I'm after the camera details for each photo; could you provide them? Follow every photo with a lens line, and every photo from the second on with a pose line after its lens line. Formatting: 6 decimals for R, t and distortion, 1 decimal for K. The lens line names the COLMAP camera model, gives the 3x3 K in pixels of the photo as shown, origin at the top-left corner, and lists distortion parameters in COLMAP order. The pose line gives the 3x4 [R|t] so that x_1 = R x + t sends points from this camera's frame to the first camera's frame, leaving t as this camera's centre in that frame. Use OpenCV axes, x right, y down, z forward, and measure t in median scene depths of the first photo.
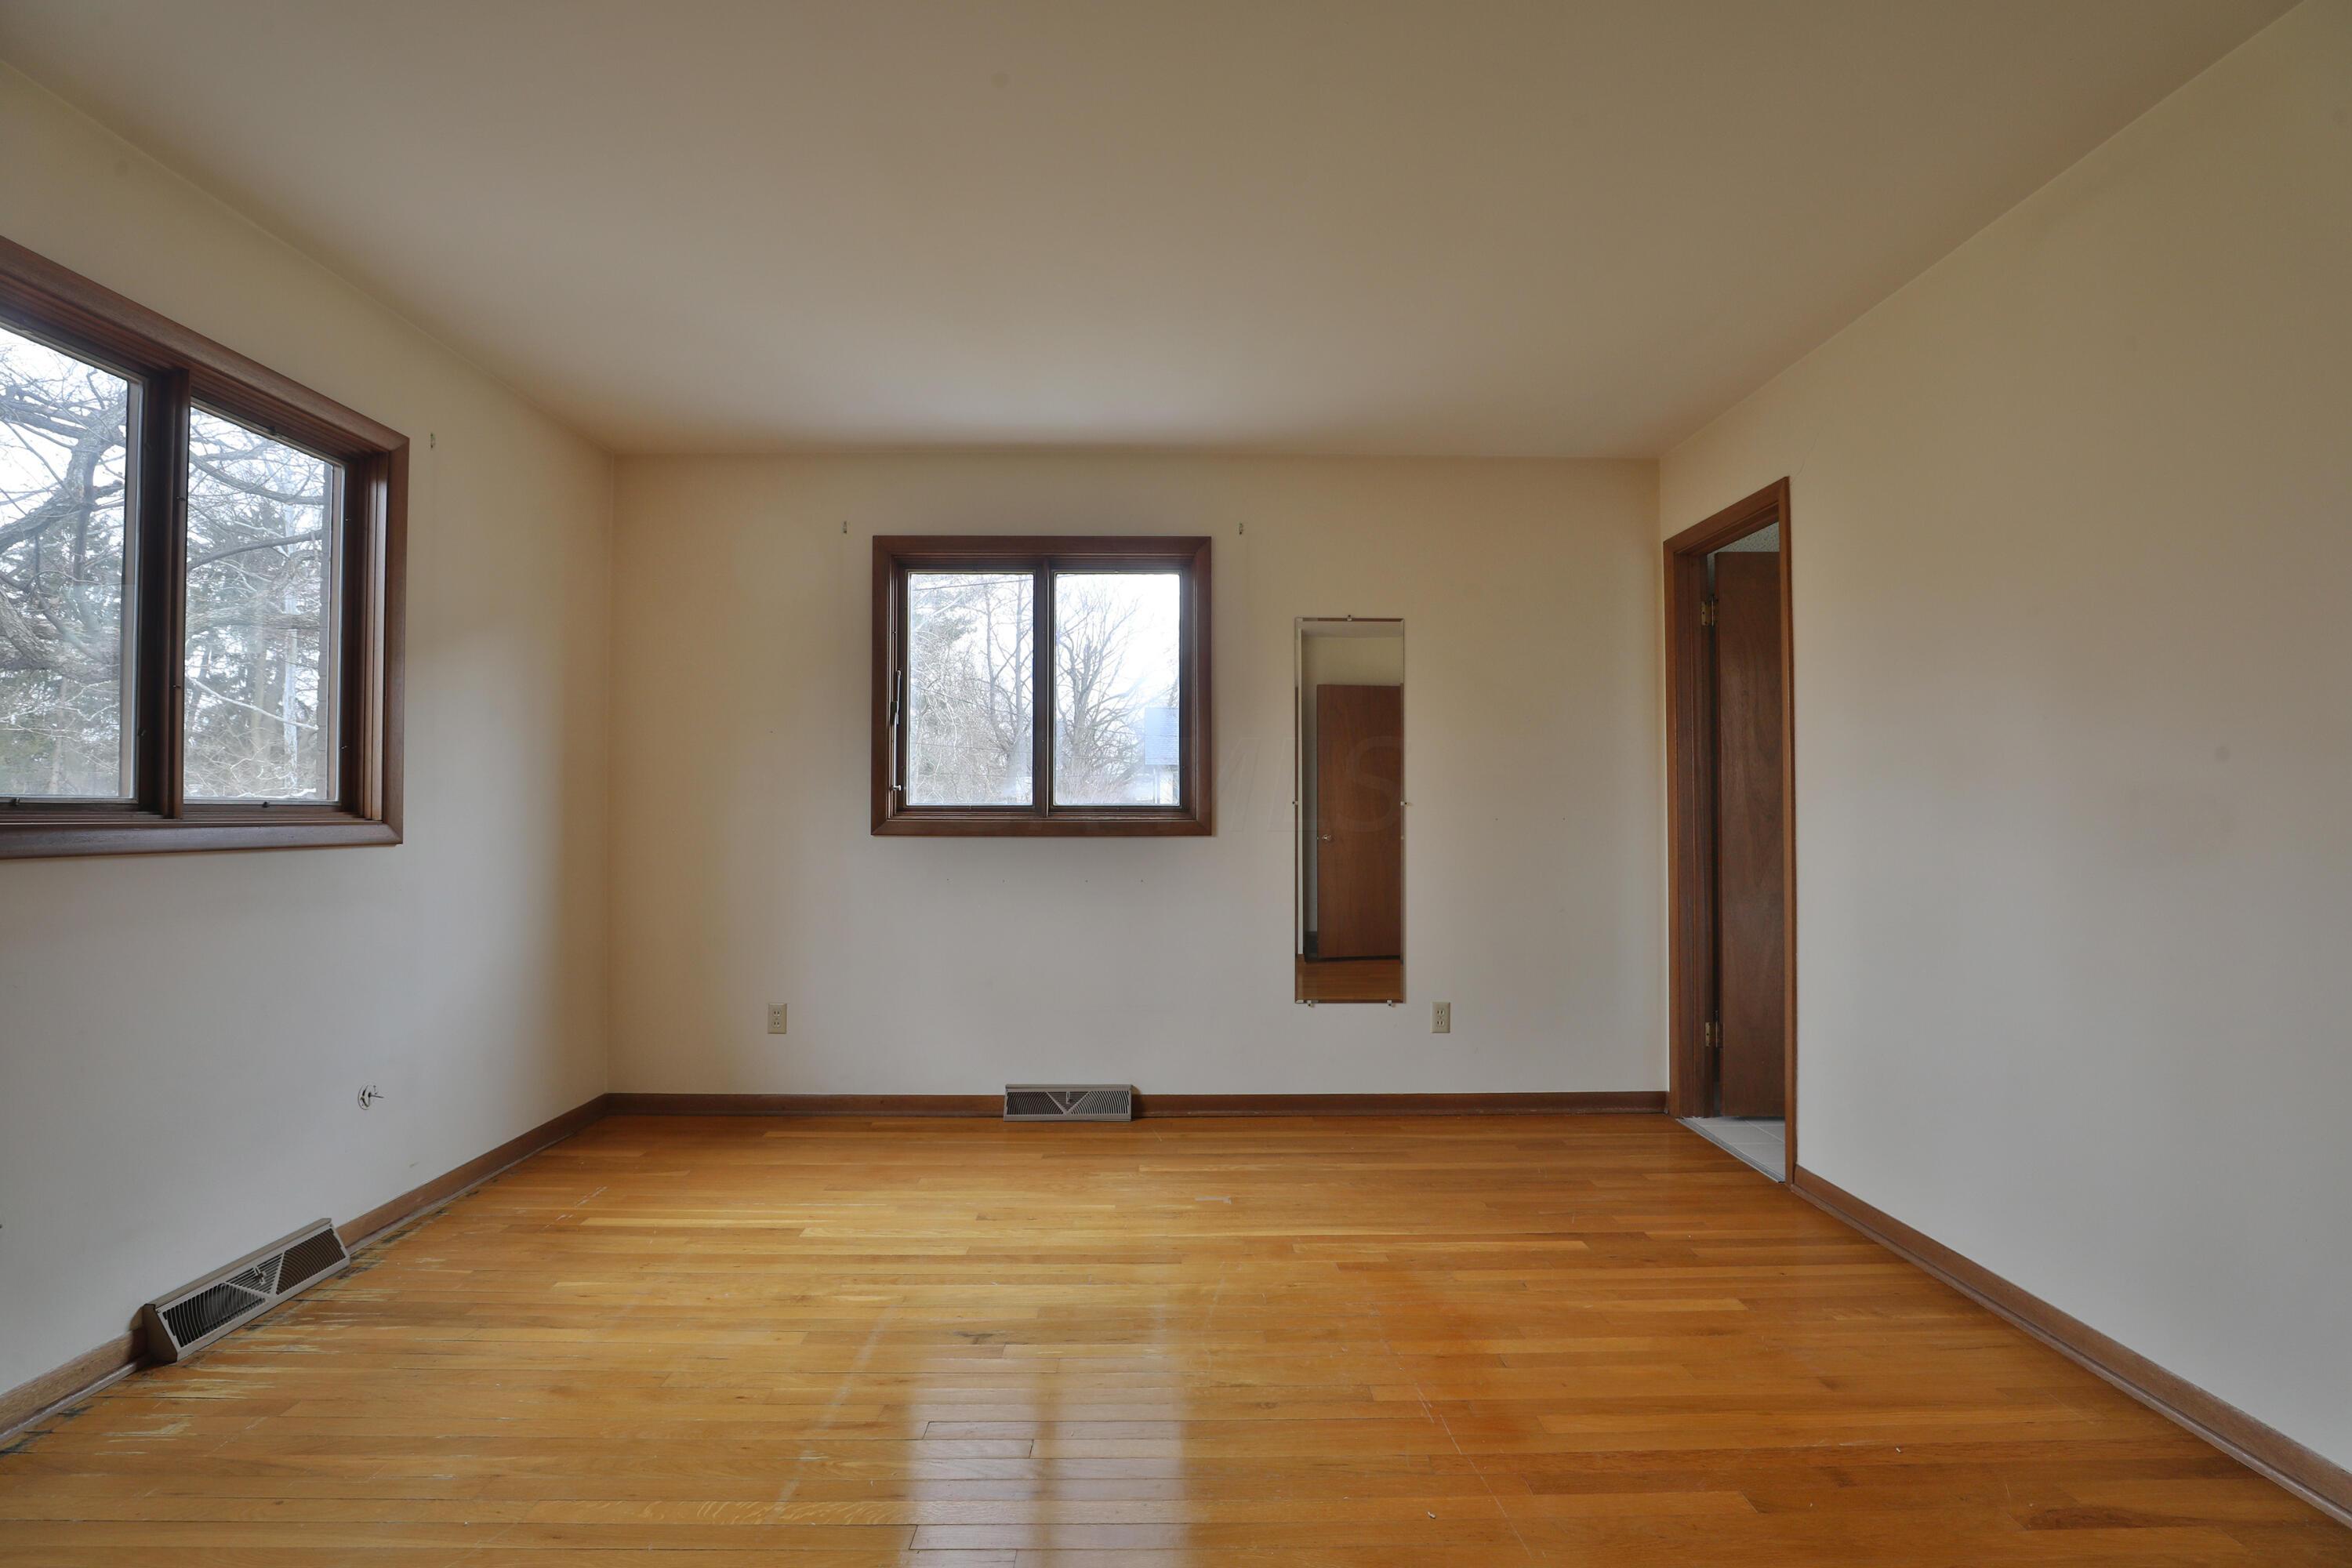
lens RADIAL K [[1082.9, 0, 1185.3], [0, 1082.9, 784.0], [0, 0, 1]] dist [-0.040689, 0.010008]
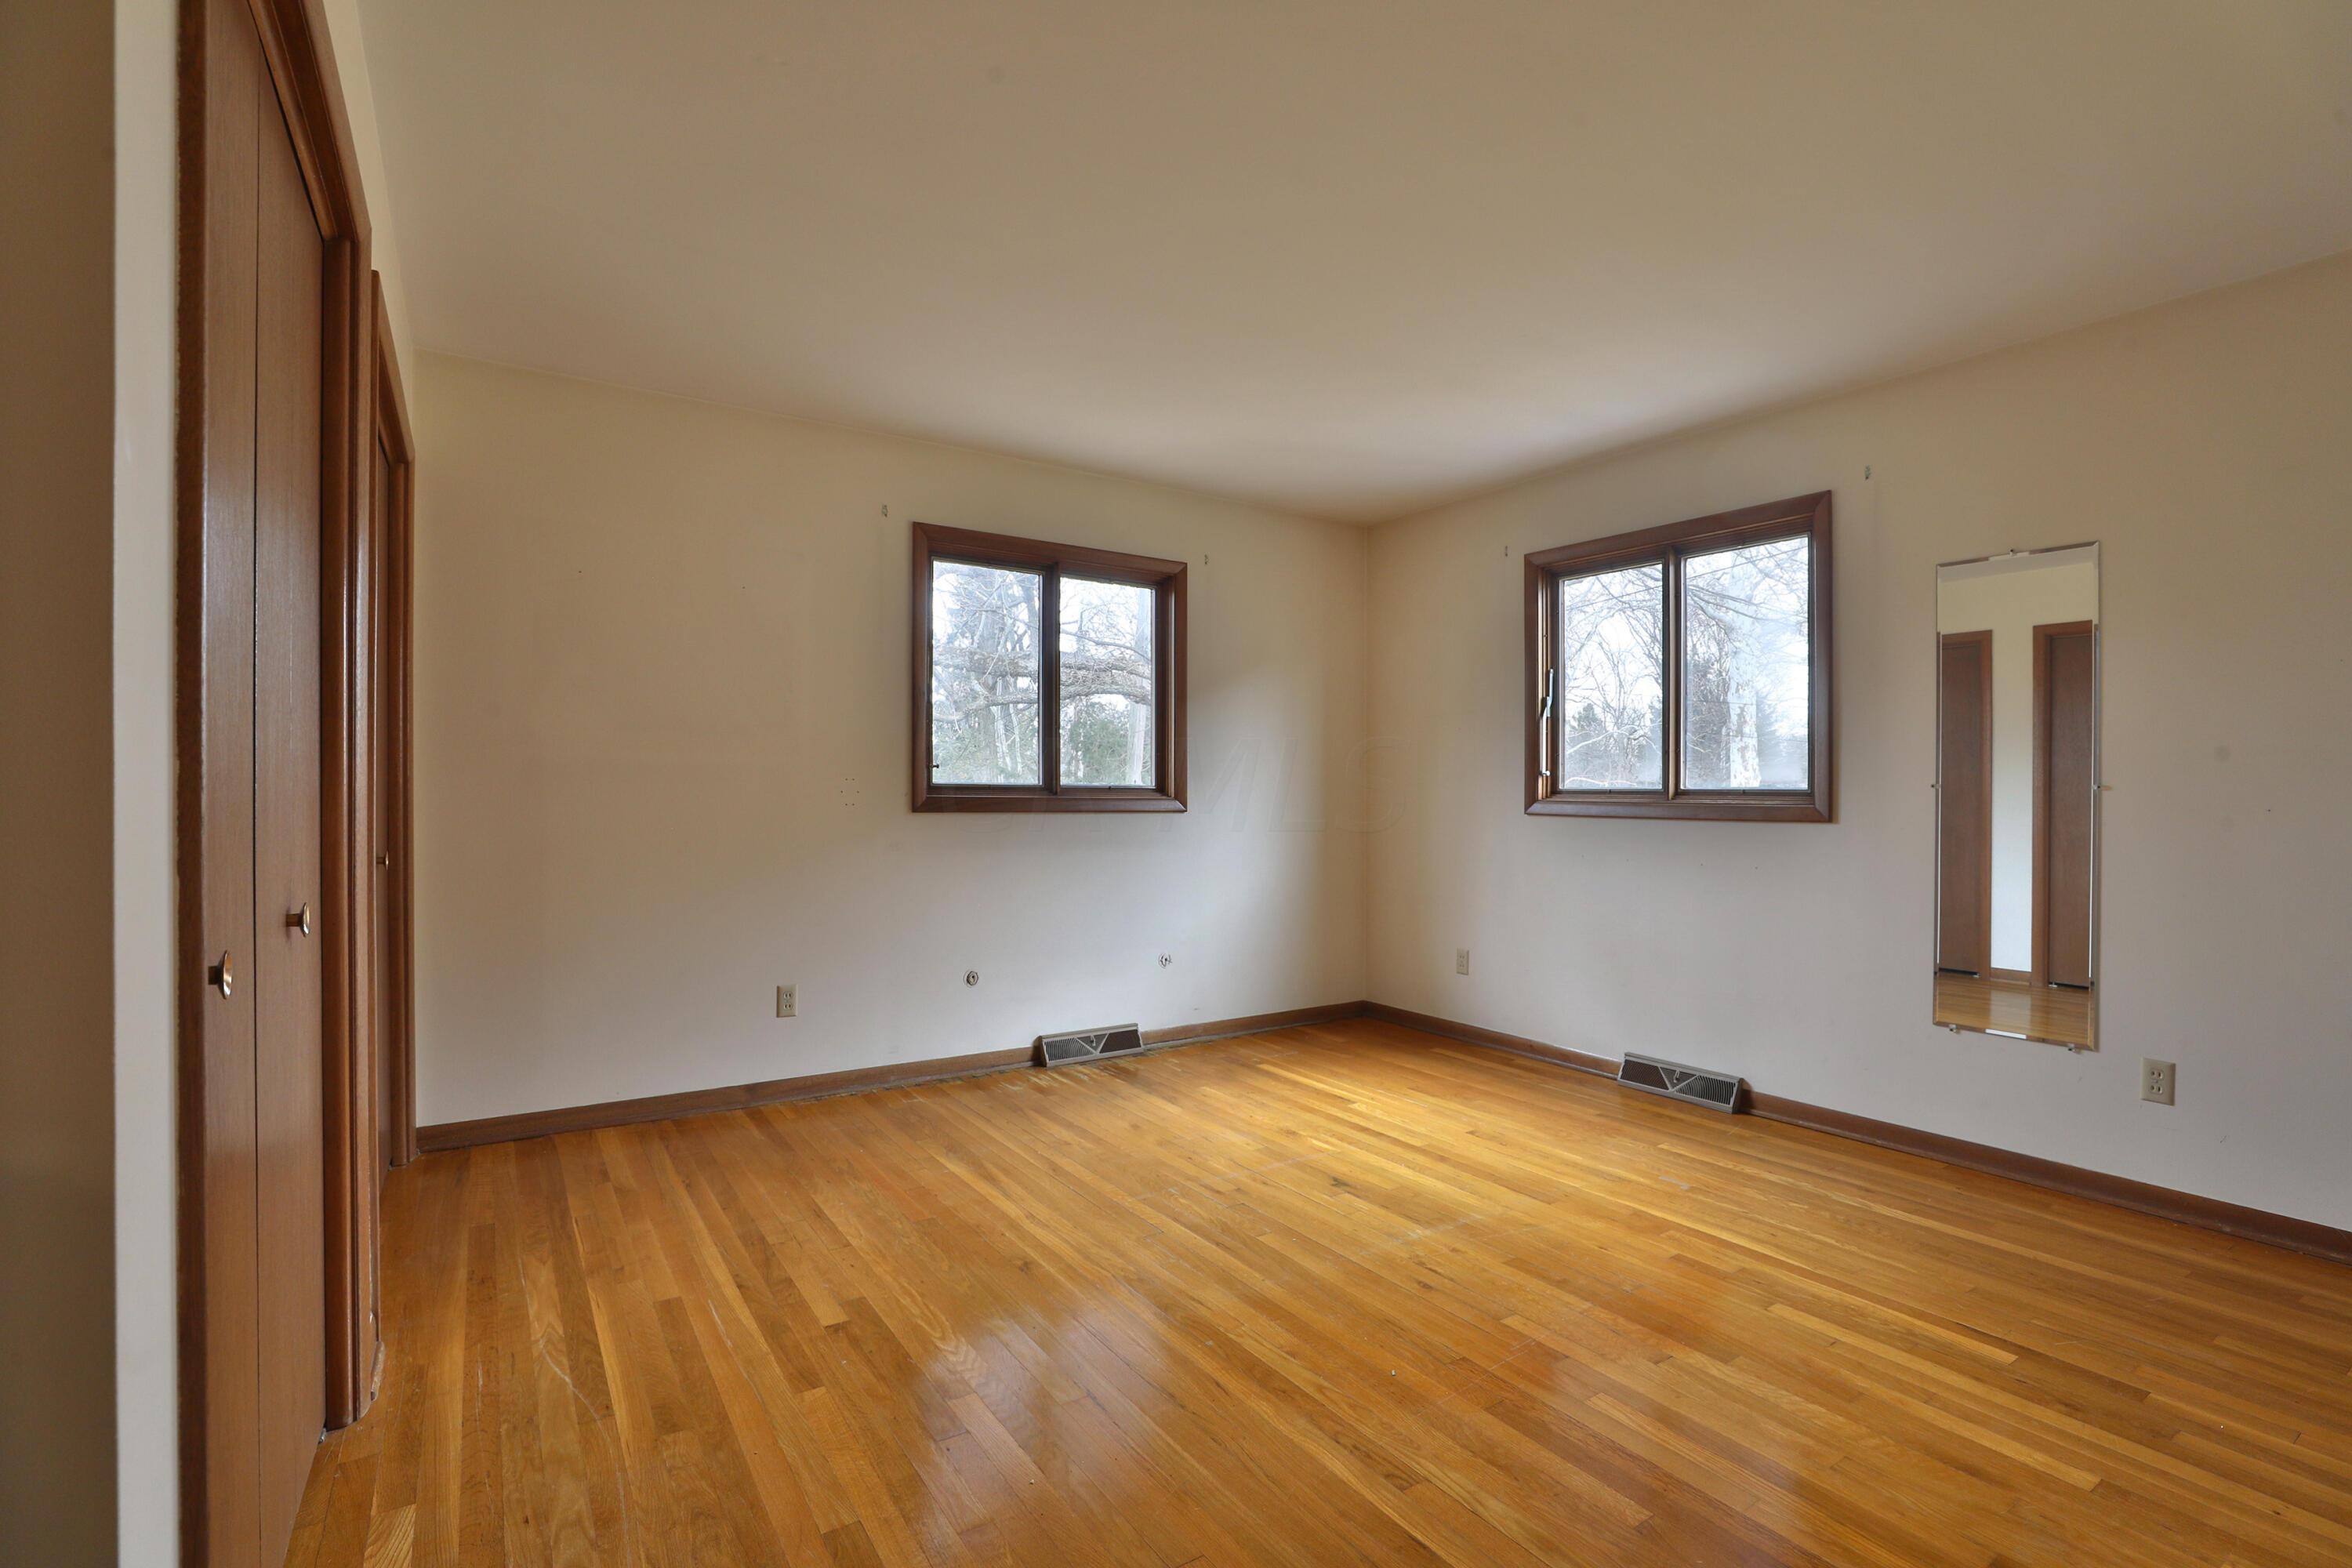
lens RADIAL K [[1082.9, 0, 1172.2], [0, 1082.9, 791.1], [0, 0, 1]] dist [-0.040689, 0.010008]
pose [[0.531203, 0.003019, -0.847239, 0.678037], [0.014379, 0.999817, 0.012578, 0.002687], [0.847123, -0.018864, 0.531062, 0.090786]]
